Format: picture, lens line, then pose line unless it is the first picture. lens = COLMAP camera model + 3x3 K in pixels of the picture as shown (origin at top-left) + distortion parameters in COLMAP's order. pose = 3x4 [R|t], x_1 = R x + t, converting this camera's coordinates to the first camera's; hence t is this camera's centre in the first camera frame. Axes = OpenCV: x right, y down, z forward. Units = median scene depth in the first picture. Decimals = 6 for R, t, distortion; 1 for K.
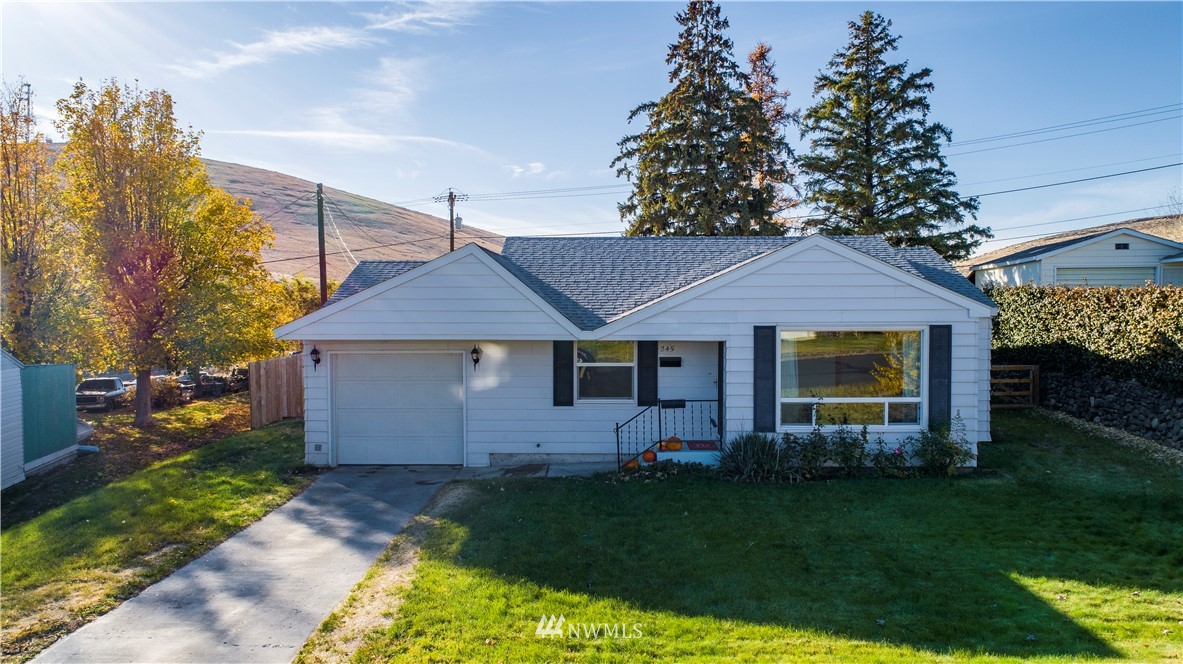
lens RADIAL K [[811.4, 0, 592.7], [0, 811.4, 331.5], [0, 0, 1]] dist [-0.008811, -0.000912]
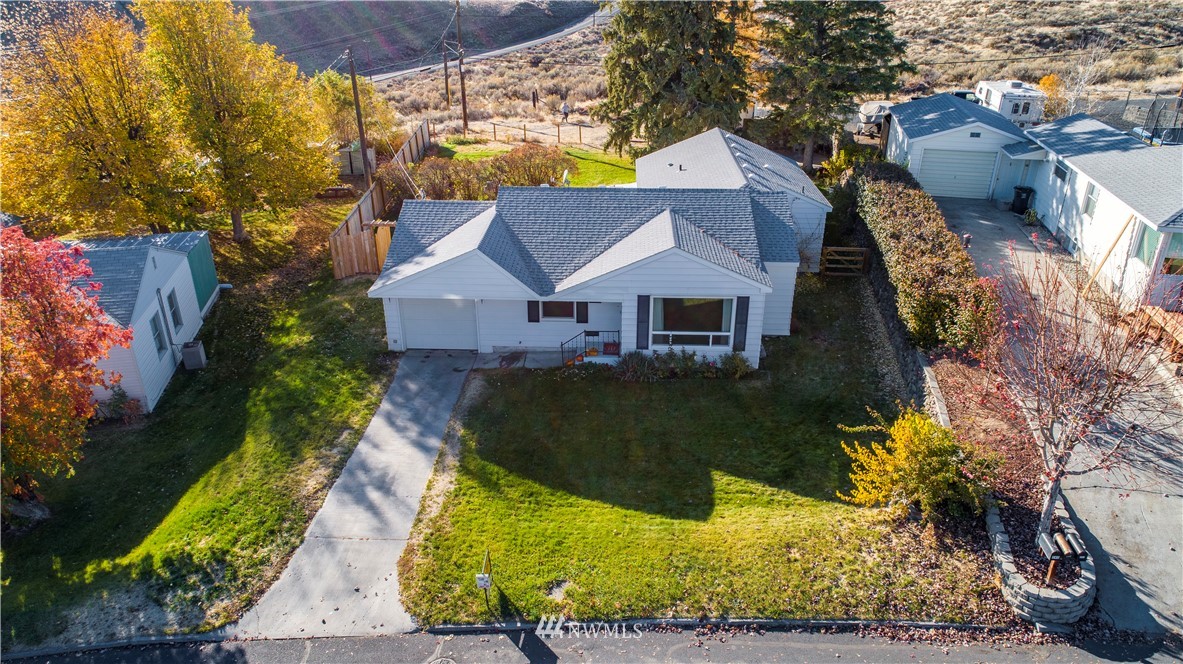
lens RADIAL K [[811.4, 0, 590.1], [0, 811.4, 332.7], [0, 0, 1]] dist [-0.008811, -0.000912]
pose [[0.999670, 0.014301, -0.021324, 0.132850], [-0.004928, 0.921953, 0.387270, -0.612819], [0.025198, -0.387037, 0.921720, -0.663129]]
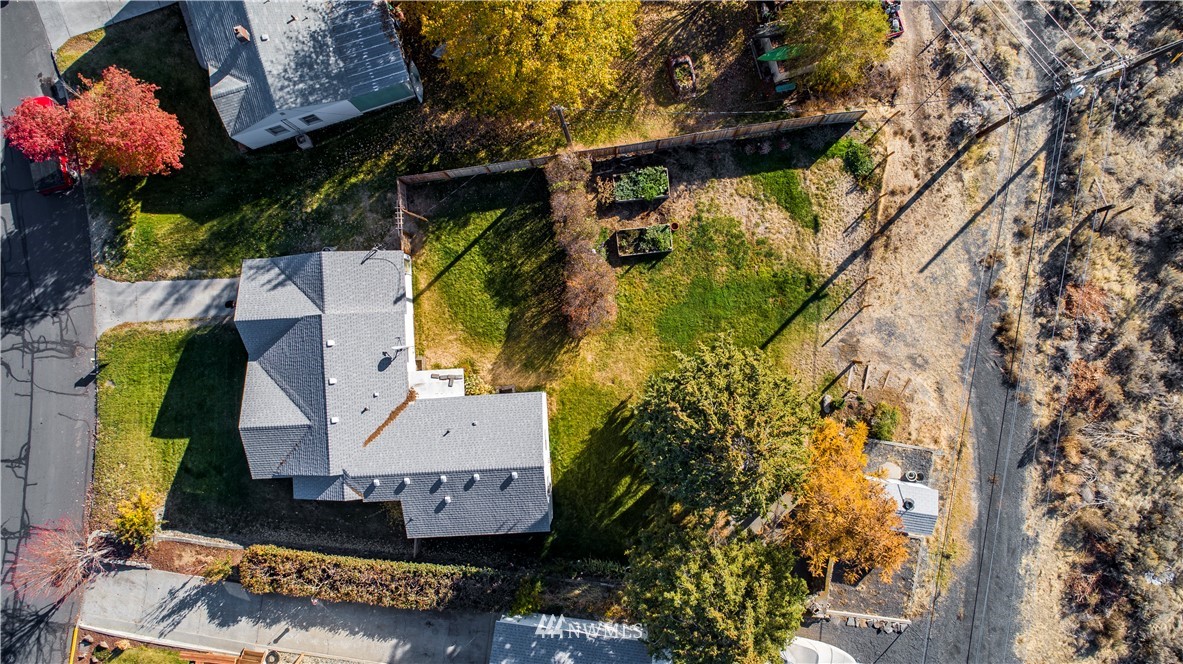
lens RADIAL K [[811.4, 0, 594.5], [0, 811.4, 332.7], [0, 0, 1]] dist [-0.008811, -0.000912]
pose [[0.072184, 0.997391, -0.000697, 0.000548], [-0.051047, 0.004392, 0.998687, -3.352593], [0.996084, -0.072054, 0.051230, 2.165901]]
